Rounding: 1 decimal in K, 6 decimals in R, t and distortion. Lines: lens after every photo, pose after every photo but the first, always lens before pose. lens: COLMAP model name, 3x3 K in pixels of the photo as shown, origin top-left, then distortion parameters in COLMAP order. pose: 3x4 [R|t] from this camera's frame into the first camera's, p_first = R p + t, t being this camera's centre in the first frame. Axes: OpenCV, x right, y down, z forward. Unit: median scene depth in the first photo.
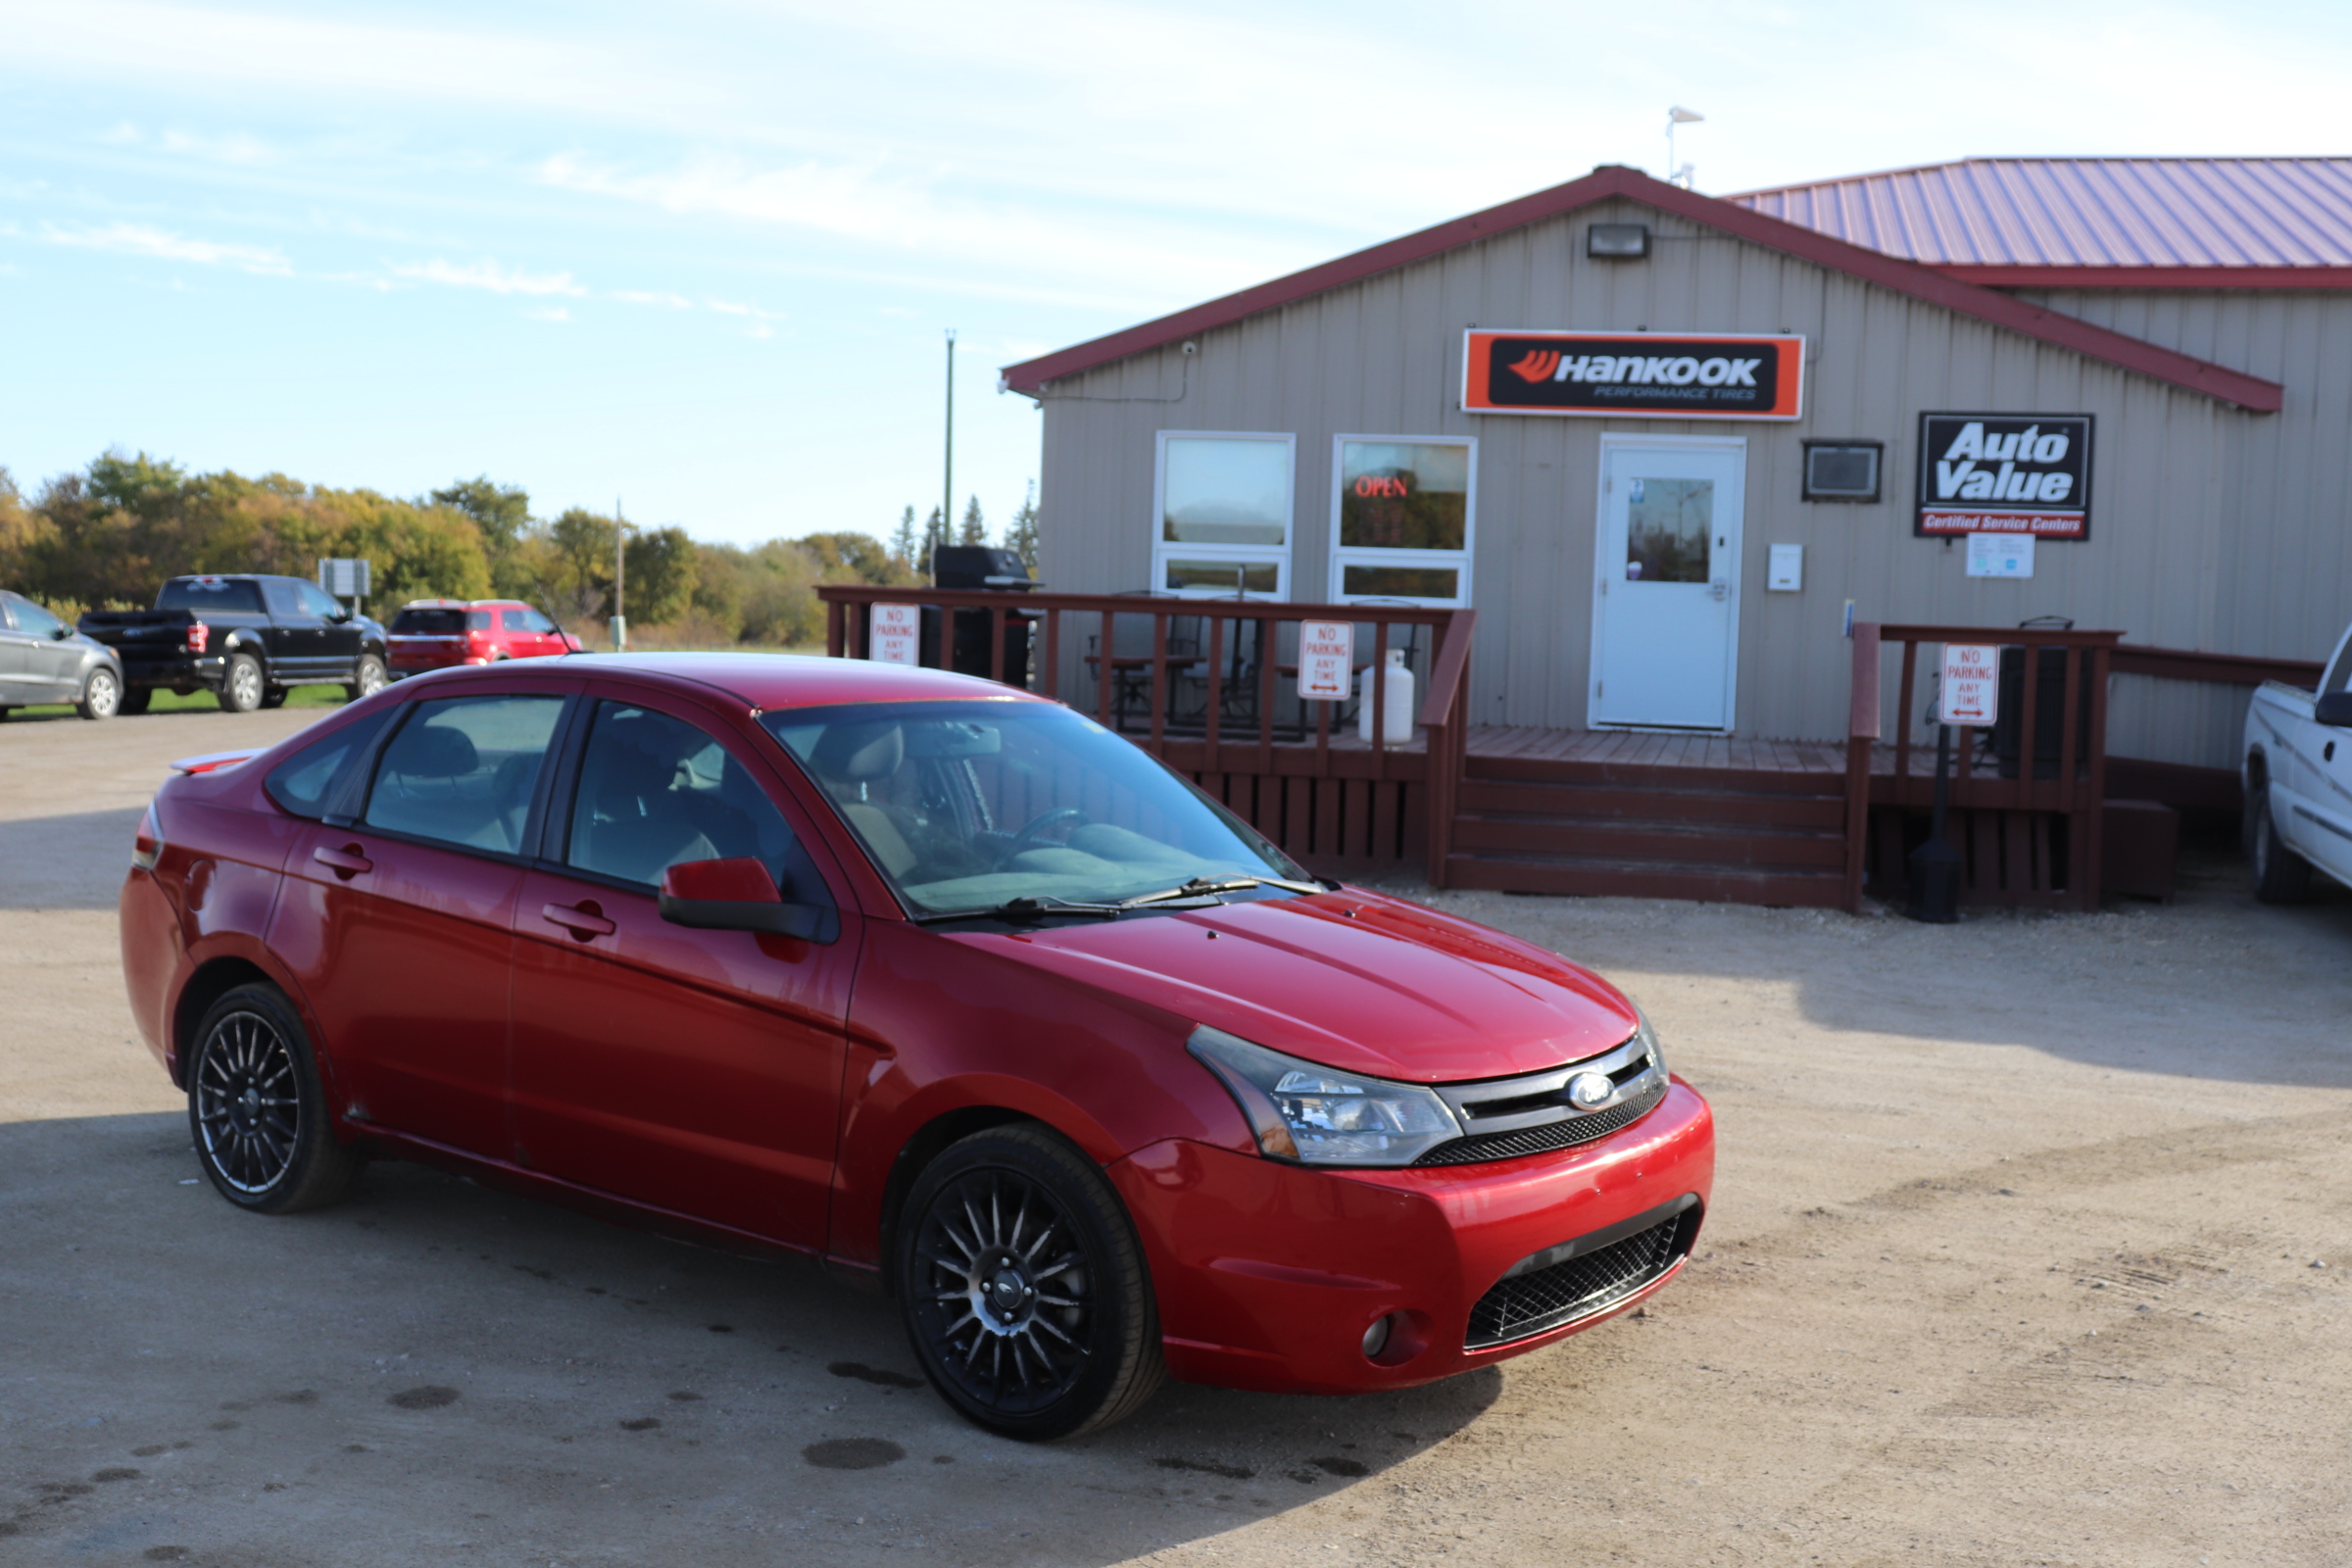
lens RADIAL K [[2525.3, 0, 1292.5], [0, 2525.3, 736.1], [0, 0, 1]] dist [-0.031872, 0.000000]
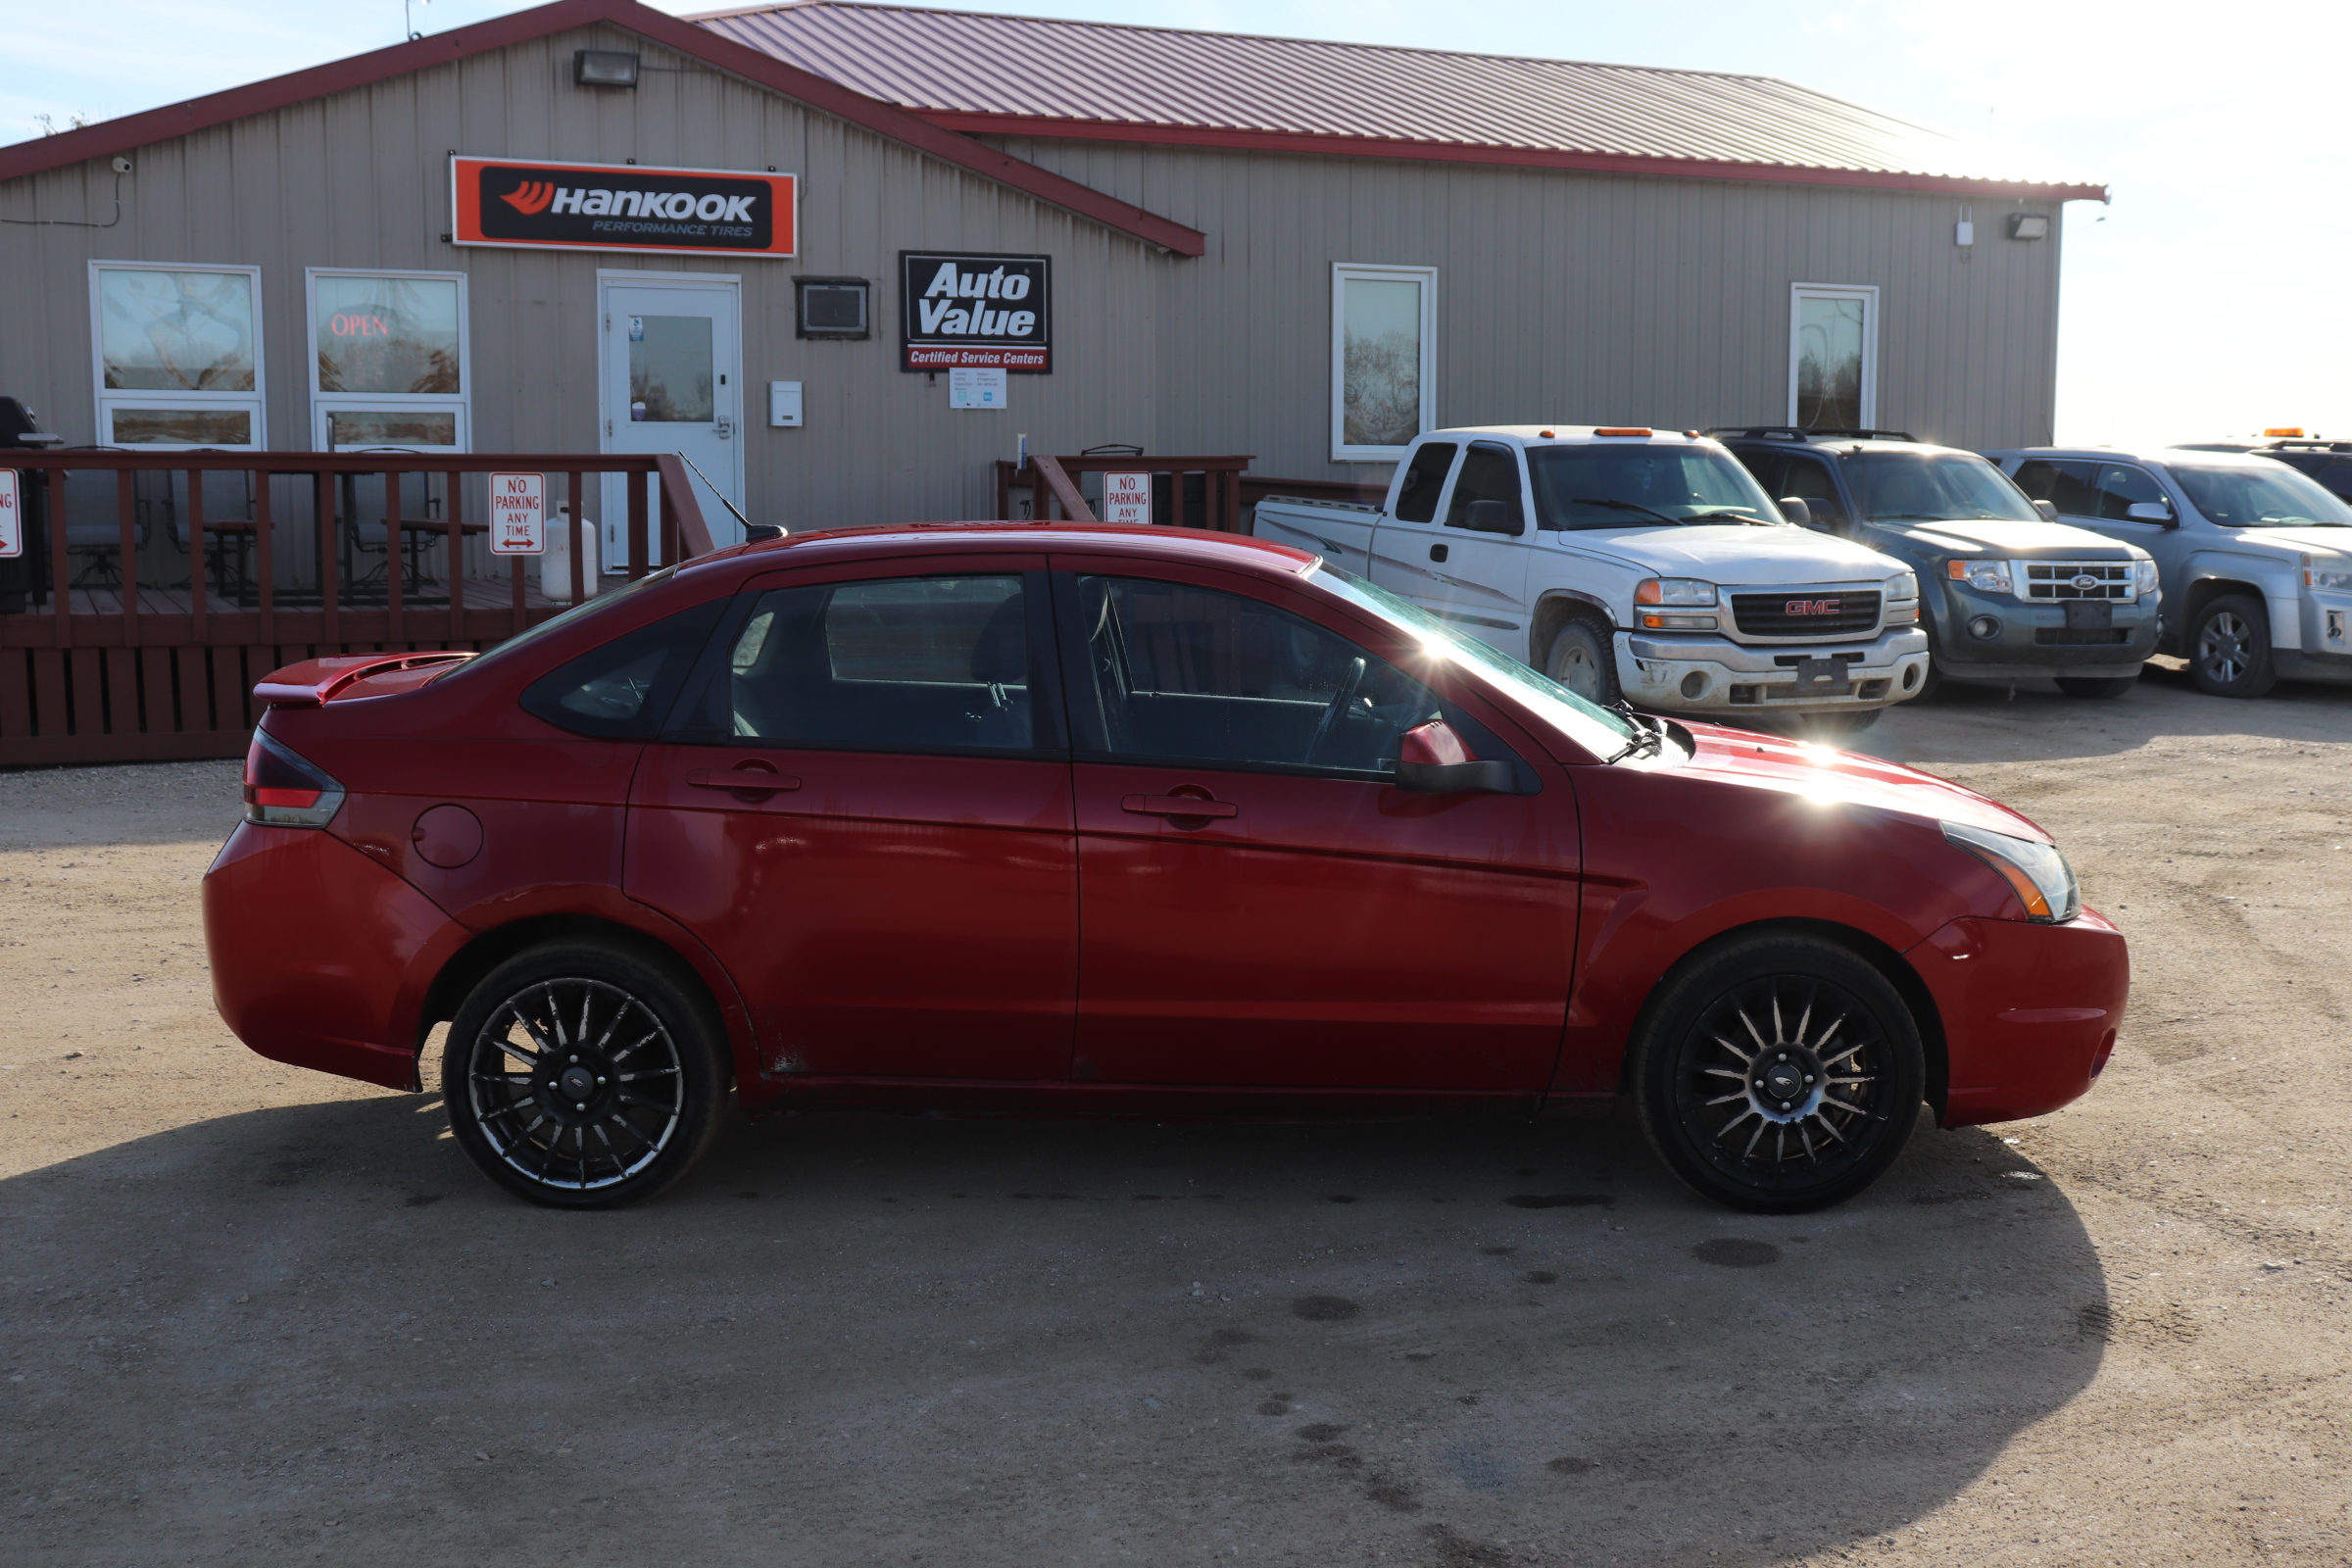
lens RADIAL K [[2525.3, 0, 1264.8], [0, 2525.3, 663.6], [0, 0, 1]] dist [-0.031872, 0.000000]
pose [[0.807915, -0.078294, 0.584074, -0.267907], [0.054779, 0.996821, 0.057851, -0.011554], [-0.586747, -0.014744, 0.809636, 0.069431]]
